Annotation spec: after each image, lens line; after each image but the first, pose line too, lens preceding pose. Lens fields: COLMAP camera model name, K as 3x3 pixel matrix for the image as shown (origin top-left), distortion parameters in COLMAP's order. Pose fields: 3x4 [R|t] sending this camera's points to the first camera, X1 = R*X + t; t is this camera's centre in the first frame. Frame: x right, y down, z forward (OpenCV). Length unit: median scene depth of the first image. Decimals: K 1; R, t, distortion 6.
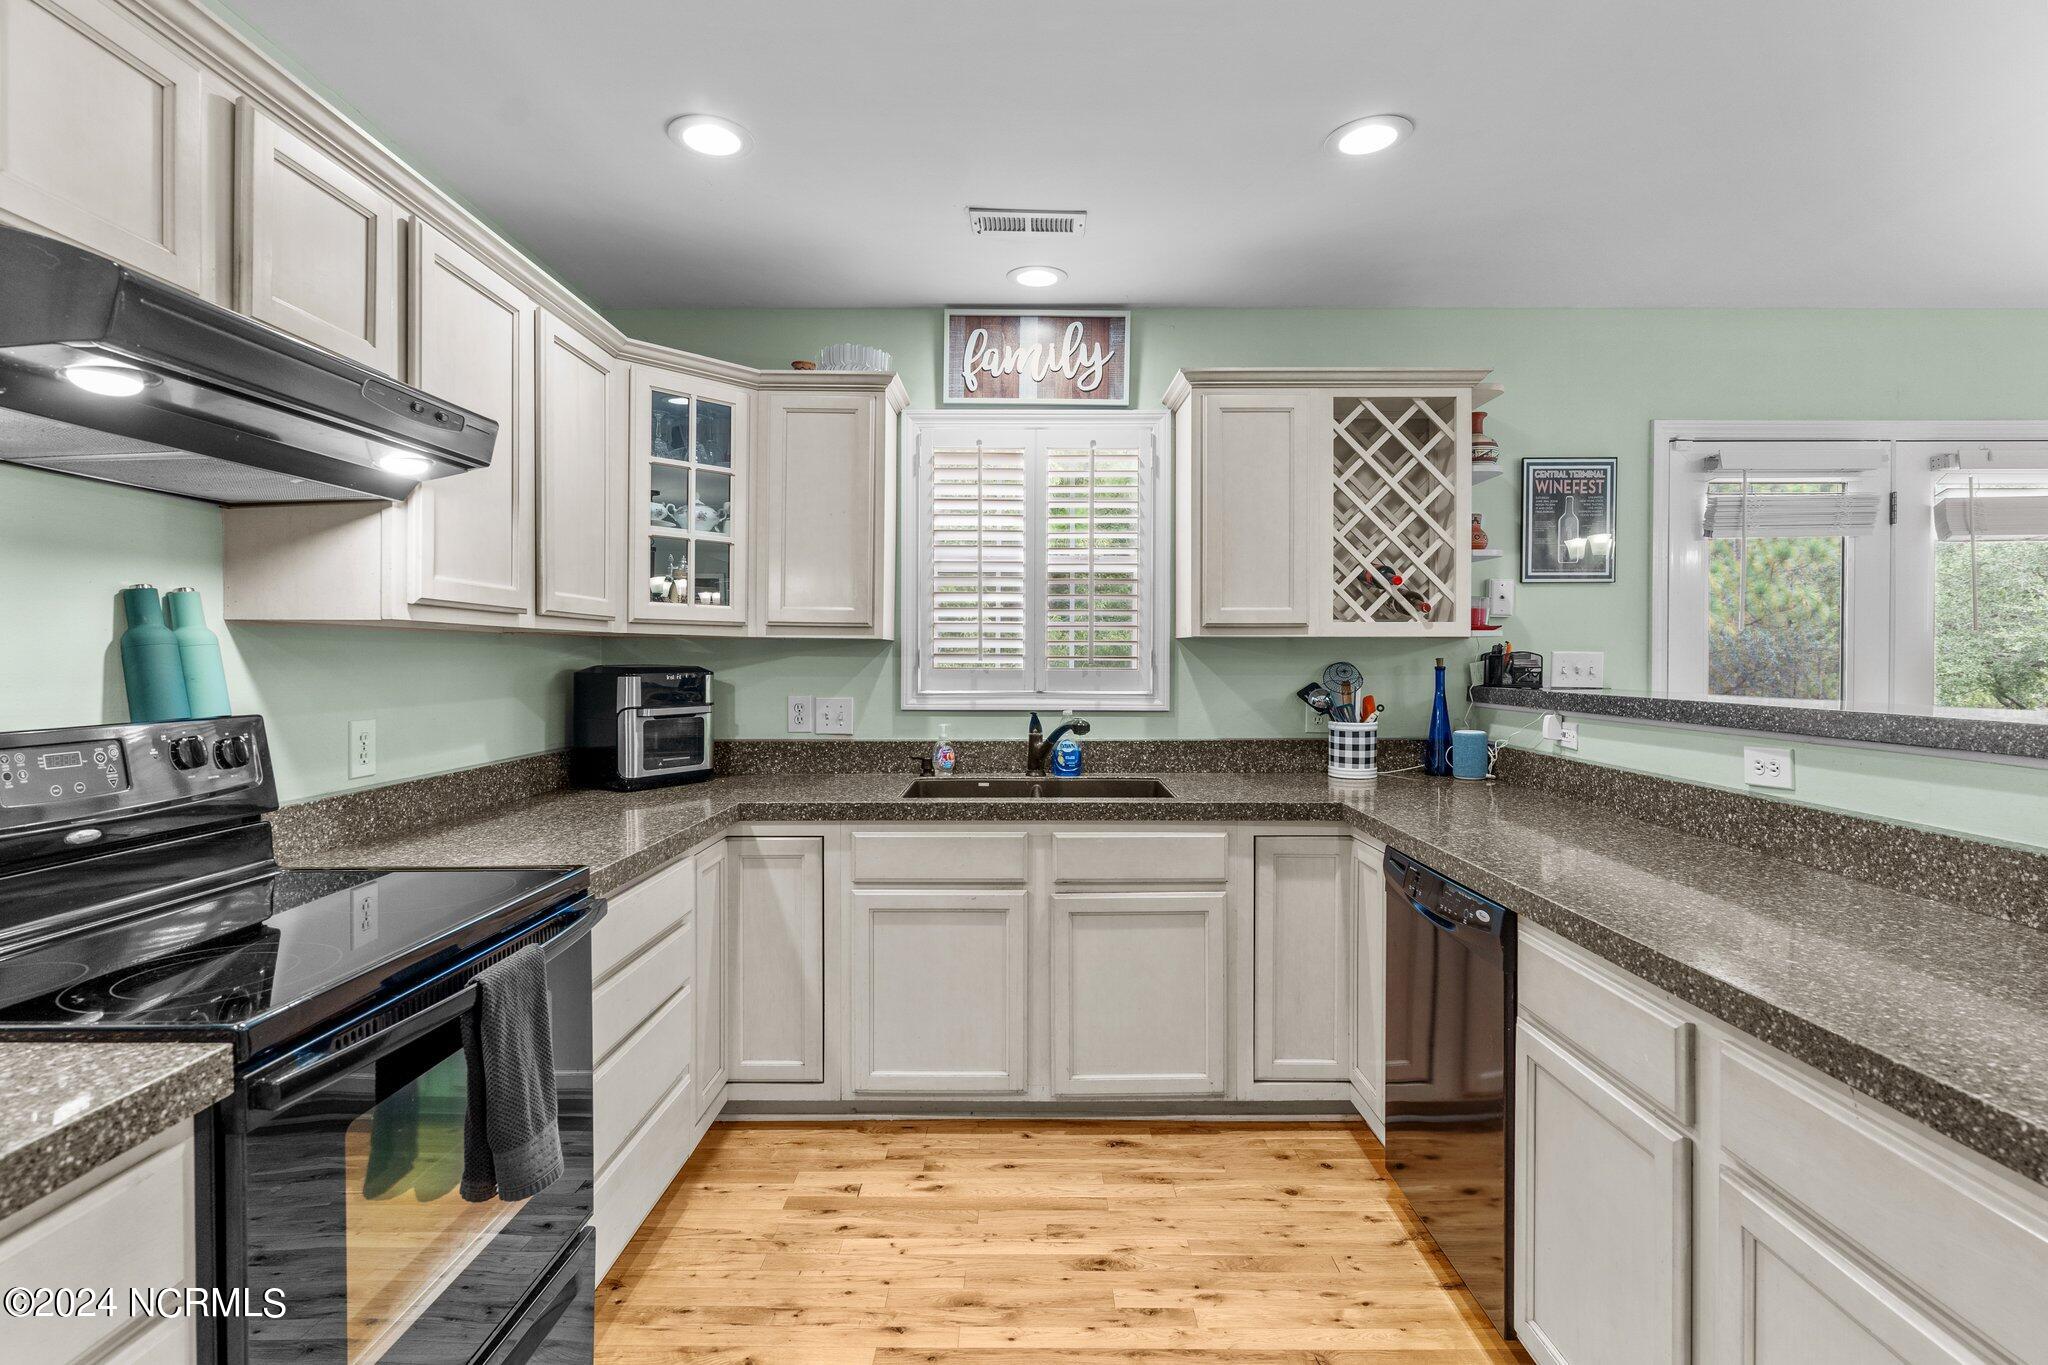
lens RADIAL K [[976.2, 0, 1019.8], [0, 976.2, 663.0], [0, 0, 1]] dist [0.001148, 0.003125]
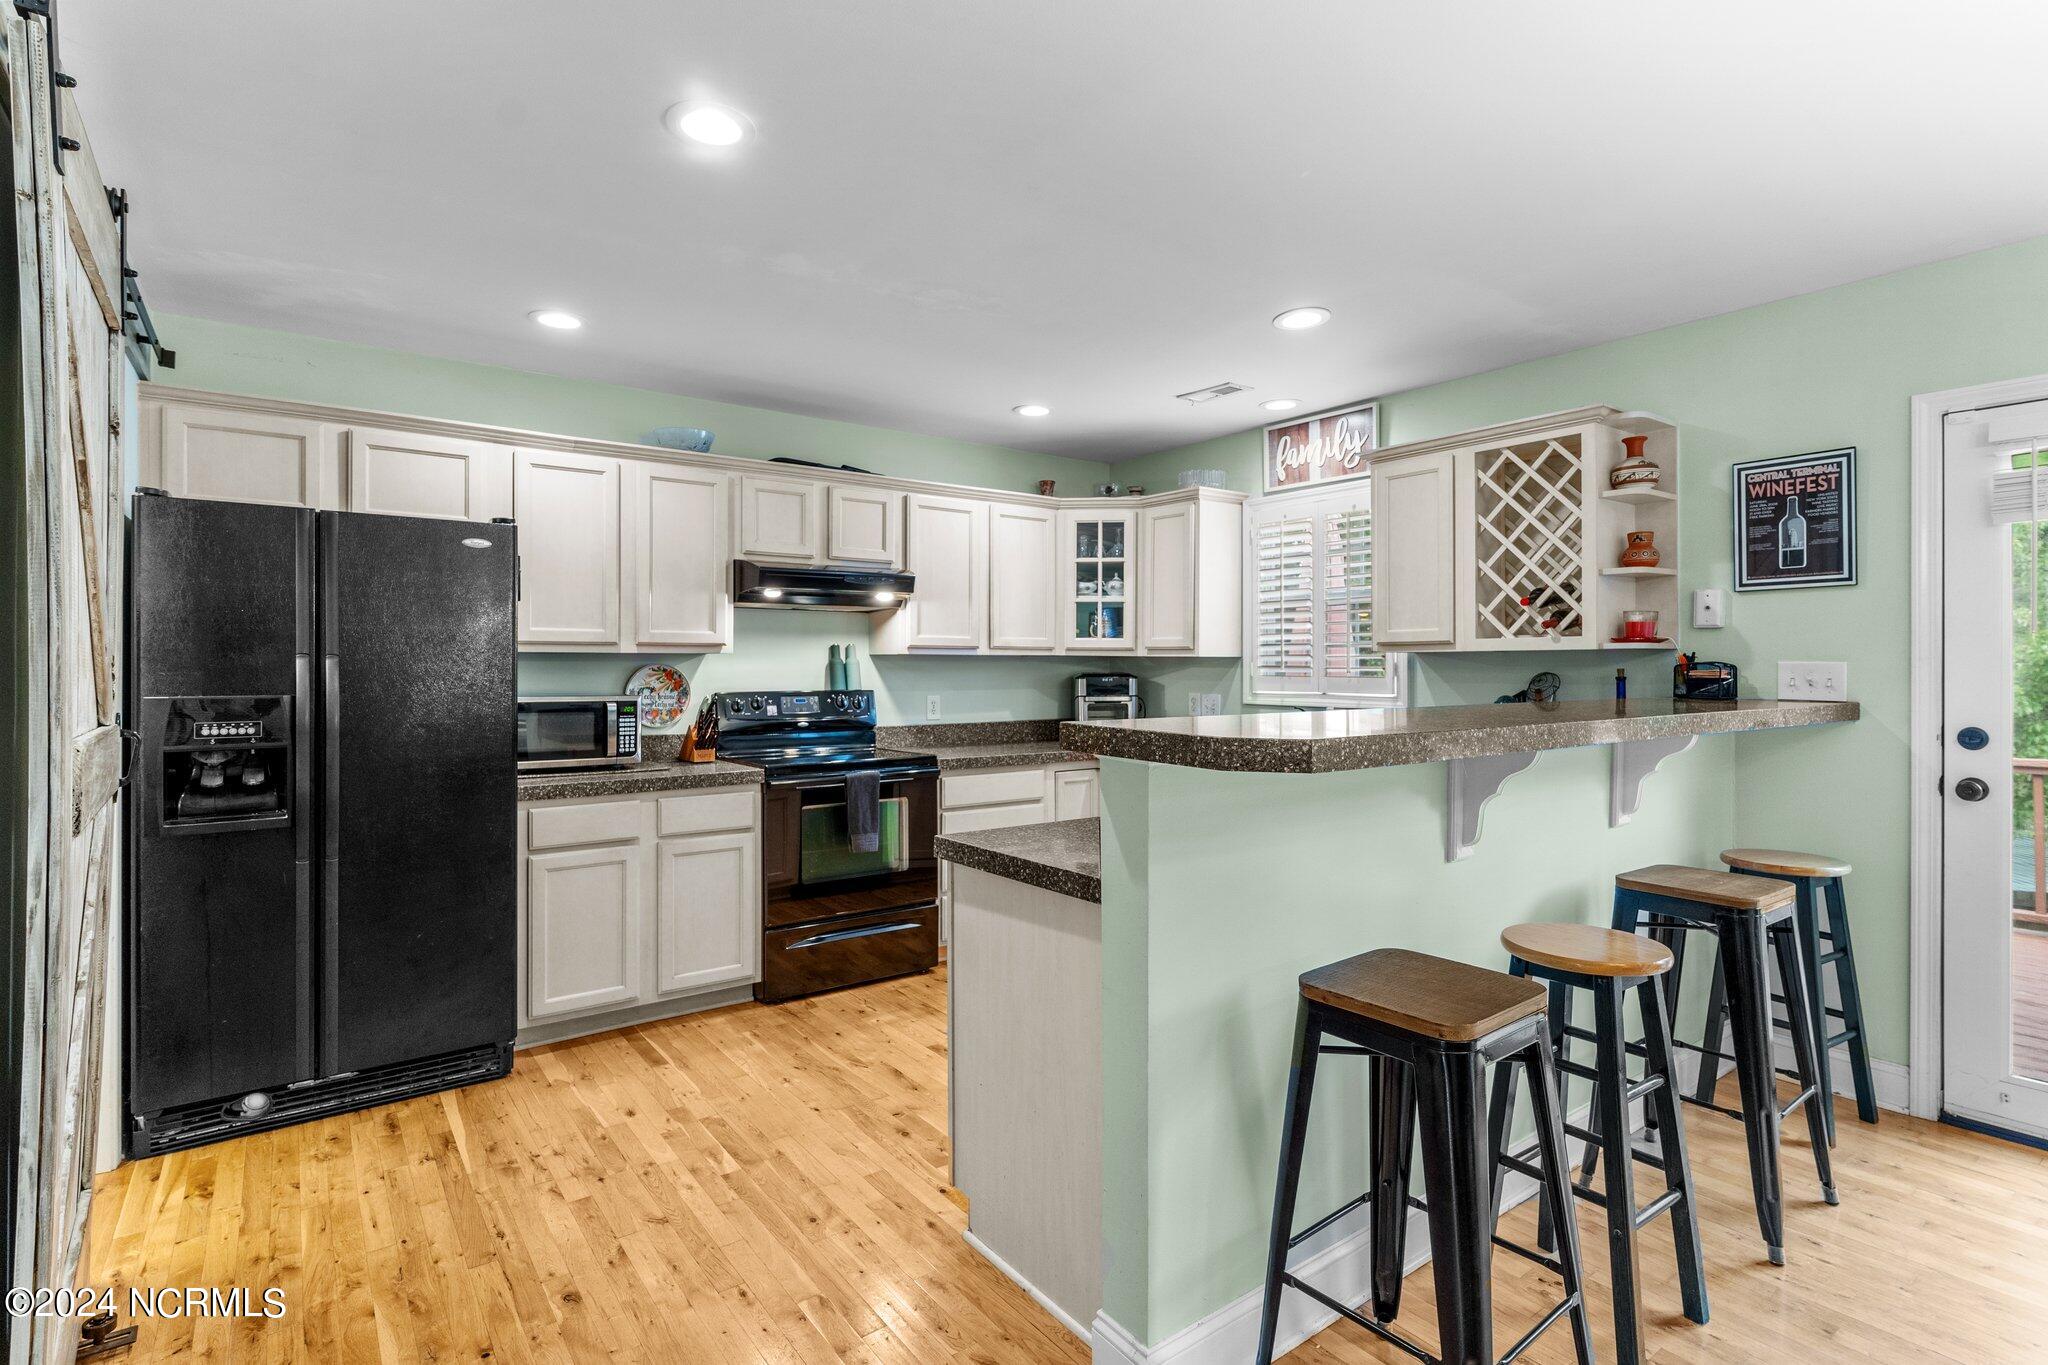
lens RADIAL K [[976.2, 0, 1035.3], [0, 976.2, 669.2], [0, 0, 1]] dist [0.001148, 0.003125]
pose [[0.613790, 0.000571, -0.789469, 0.937617], [-0.003244, 0.999993, -0.001798, -0.000704], [0.789462, 0.003665, 0.613788, -0.171037]]
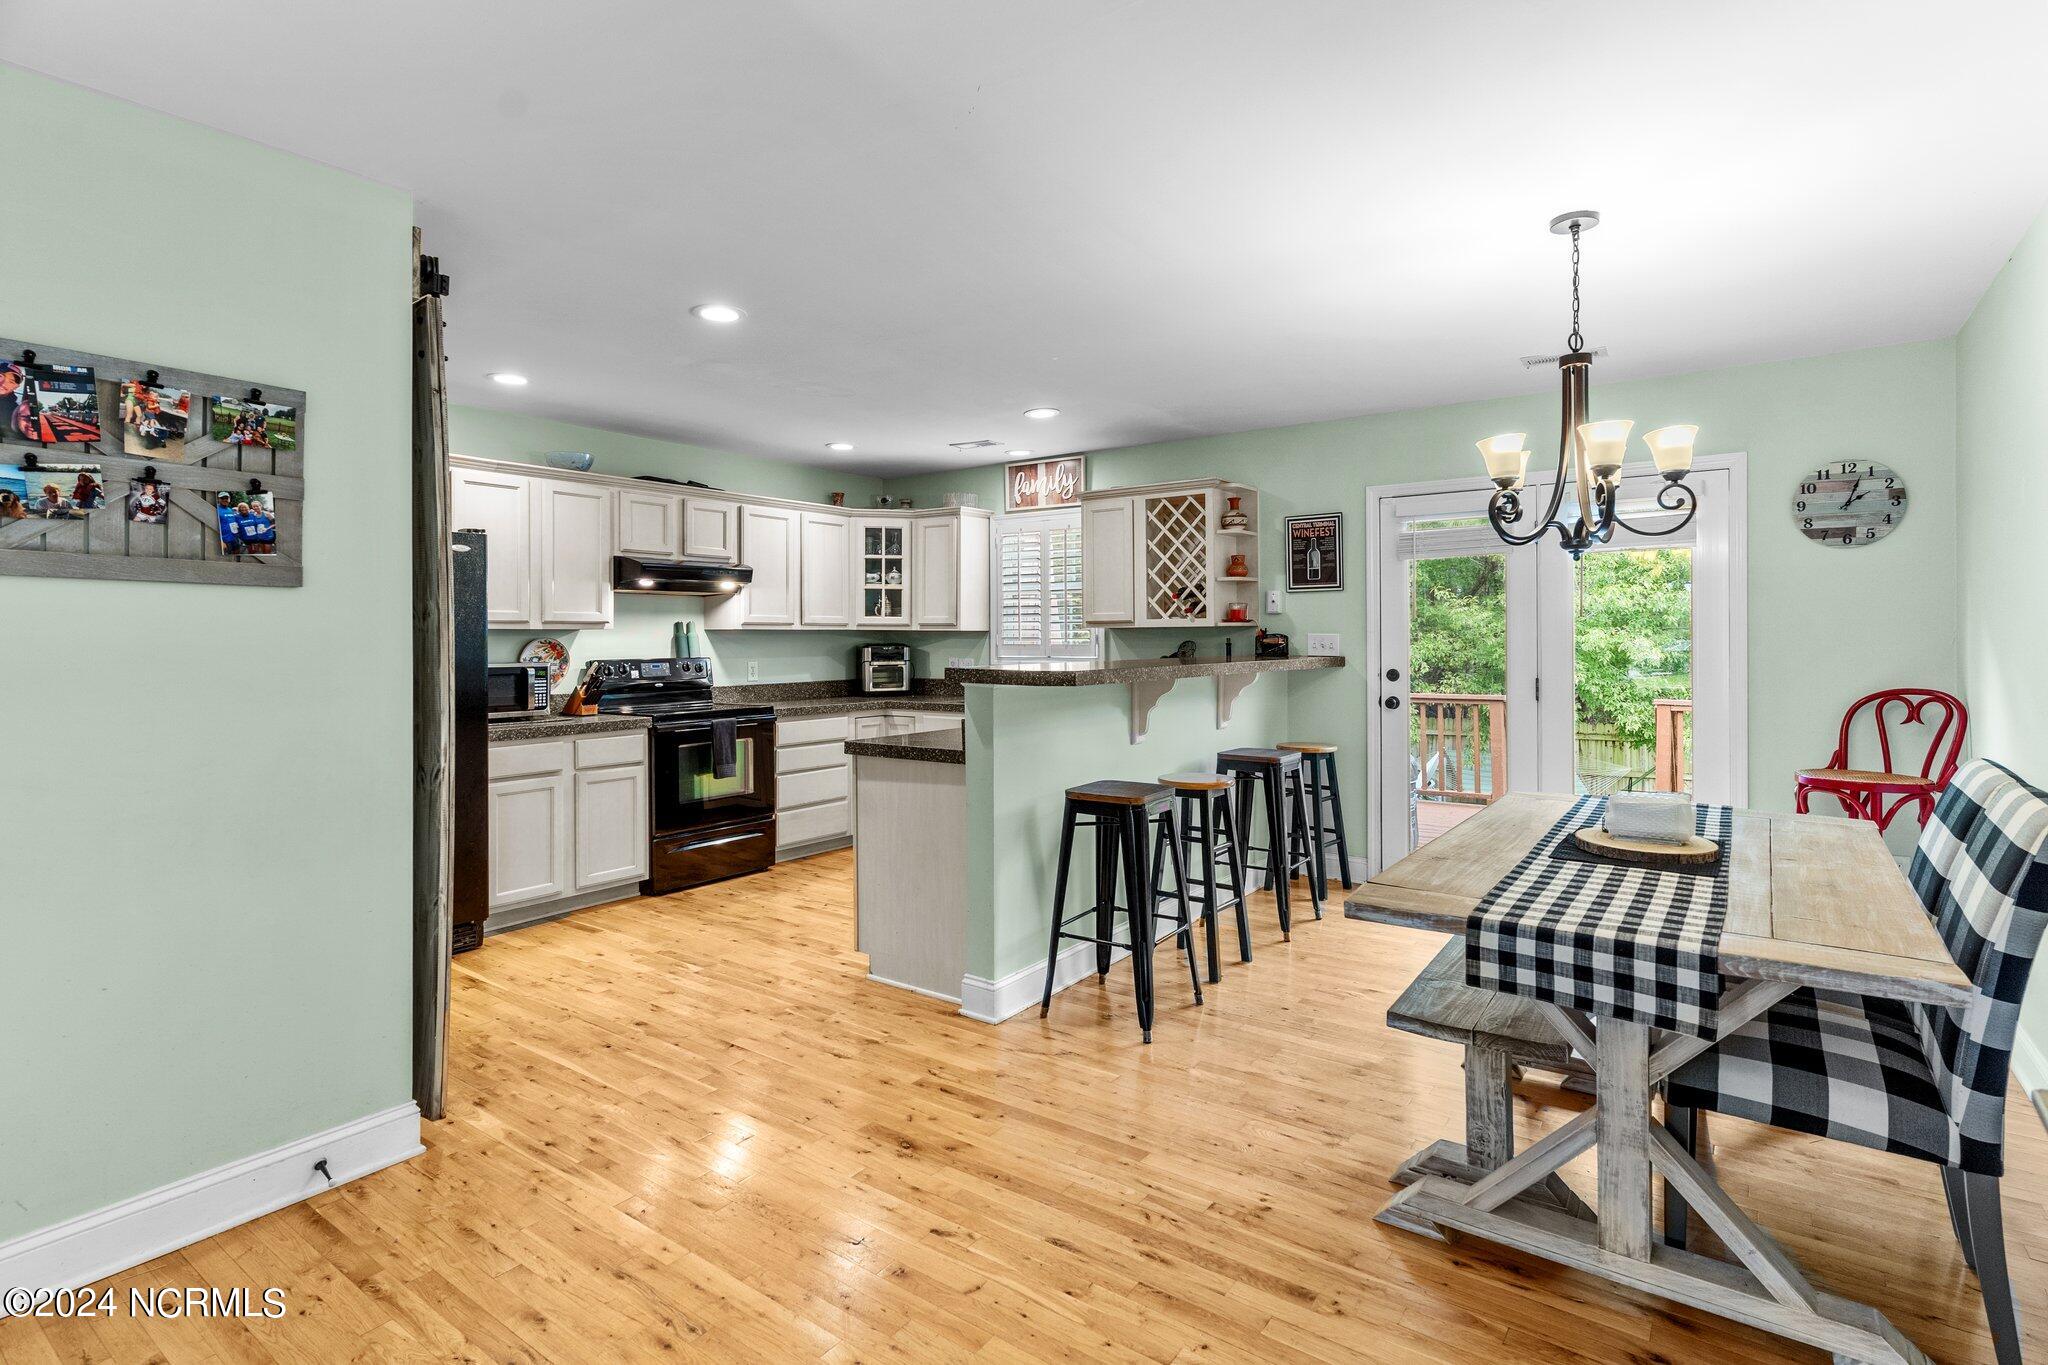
lens RADIAL K [[976.2, 0, 1030.7], [0, 976.2, 644.4], [0, 0, 1]] dist [0.001148, 0.003125]
pose [[0.820824, -0.001181, -0.571181, 1.207120], [0.002891, 0.999994, 0.002088, 0.001502], [0.571175, -0.003366, 0.820822, -0.666946]]
